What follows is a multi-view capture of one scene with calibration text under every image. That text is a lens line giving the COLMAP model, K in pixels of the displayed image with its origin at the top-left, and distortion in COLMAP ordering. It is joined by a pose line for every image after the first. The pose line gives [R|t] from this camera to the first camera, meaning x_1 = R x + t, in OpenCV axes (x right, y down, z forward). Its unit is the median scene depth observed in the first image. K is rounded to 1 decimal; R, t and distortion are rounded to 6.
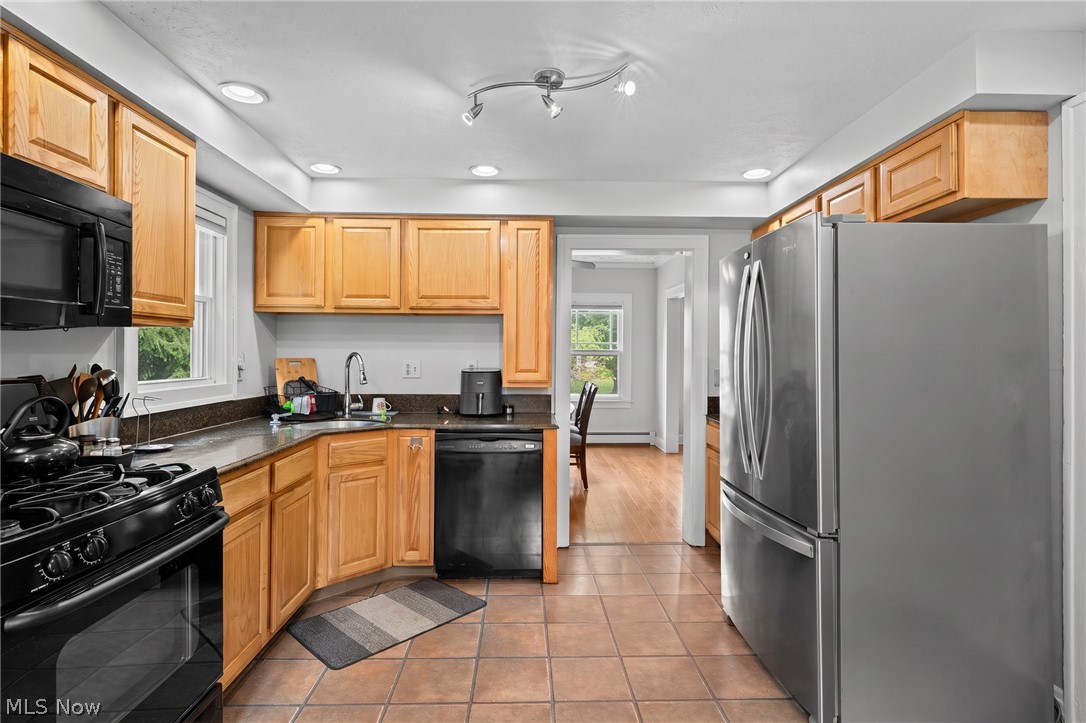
lens RADIAL K [[546.5, 0, 542.5], [0, 546.5, 354.5], [0, 0, 1]] dist [-0.000043, -0.000301]
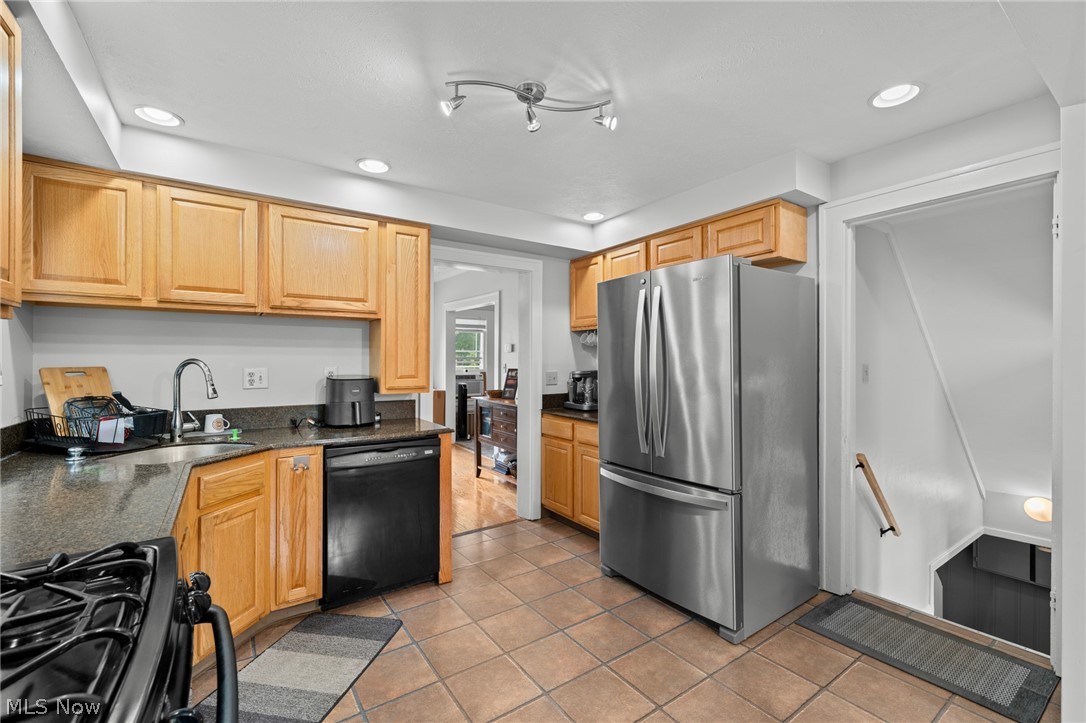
lens RADIAL K [[460.8, 0, 538.5], [0, 460.8, 362.2], [0, 0, 1]] dist [-0.001525, -0.000049]
pose [[0.840250, -0.006846, 0.542156, -0.288306], [0.004261, 0.999973, 0.006024, -0.000877], [-0.542183, -0.002752, 0.840256, 0.167948]]
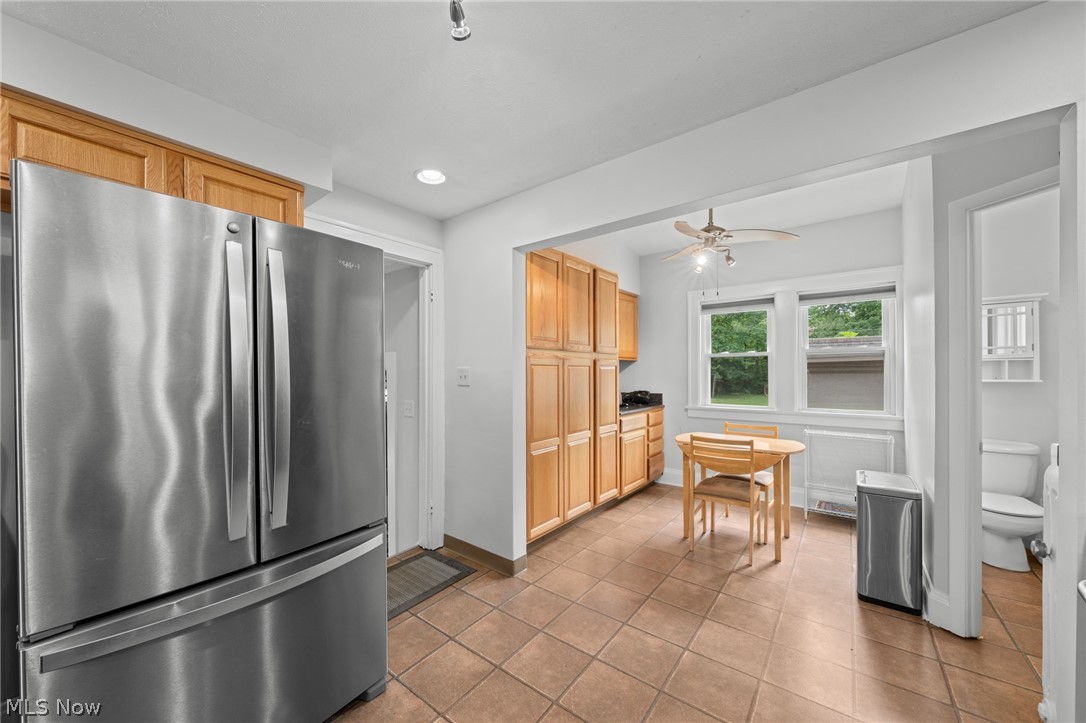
lens RADIAL K [[400.1, 0, 542.5], [0, 400.1, 370.9], [0, 0, 1]] dist [-0.000109, 0.000060]
pose [[-0.773249, -0.000838, 0.634102, -0.181398], [0.000350, 0.999998, 0.001748, 0.000700], [-0.634103, 0.001574, -0.773247, 0.808022]]
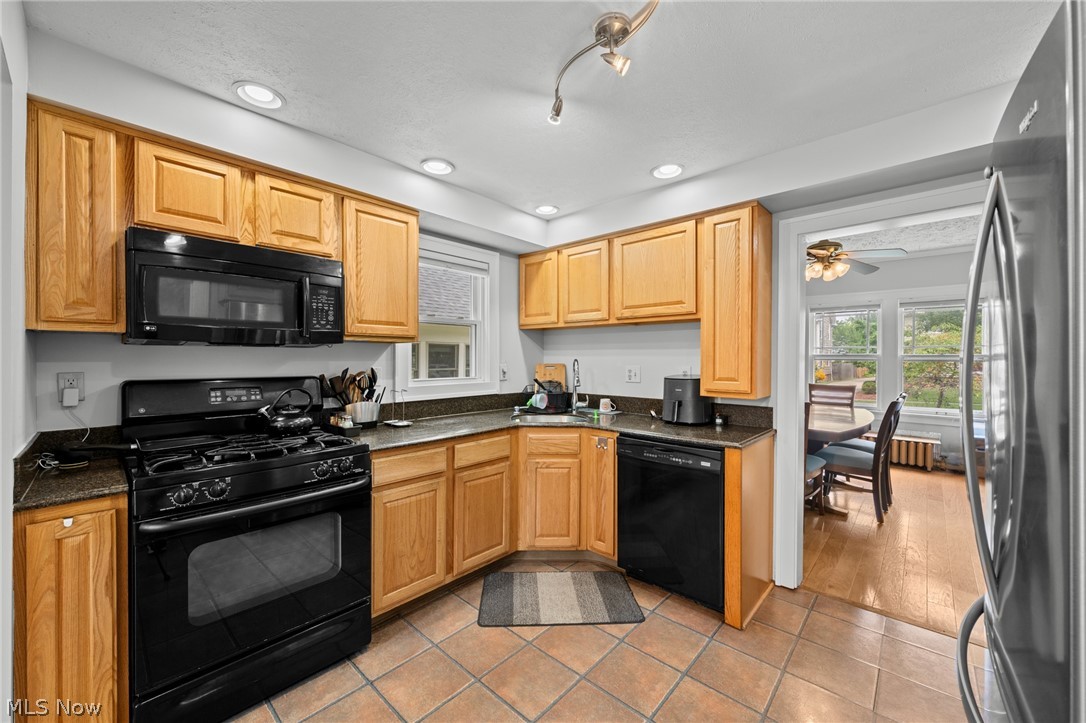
lens RADIAL K [[420.3, 0, 543.0], [0, 420.3, 361.5], [0, 0, 1]] dist [0.000820, 0.000000]
pose [[0.718077, 0.002083, -0.695961, 0.244090], [0.001366, 0.999989, 0.004402, -0.002938], [0.695962, -0.004111, 0.718066, 0.298036]]
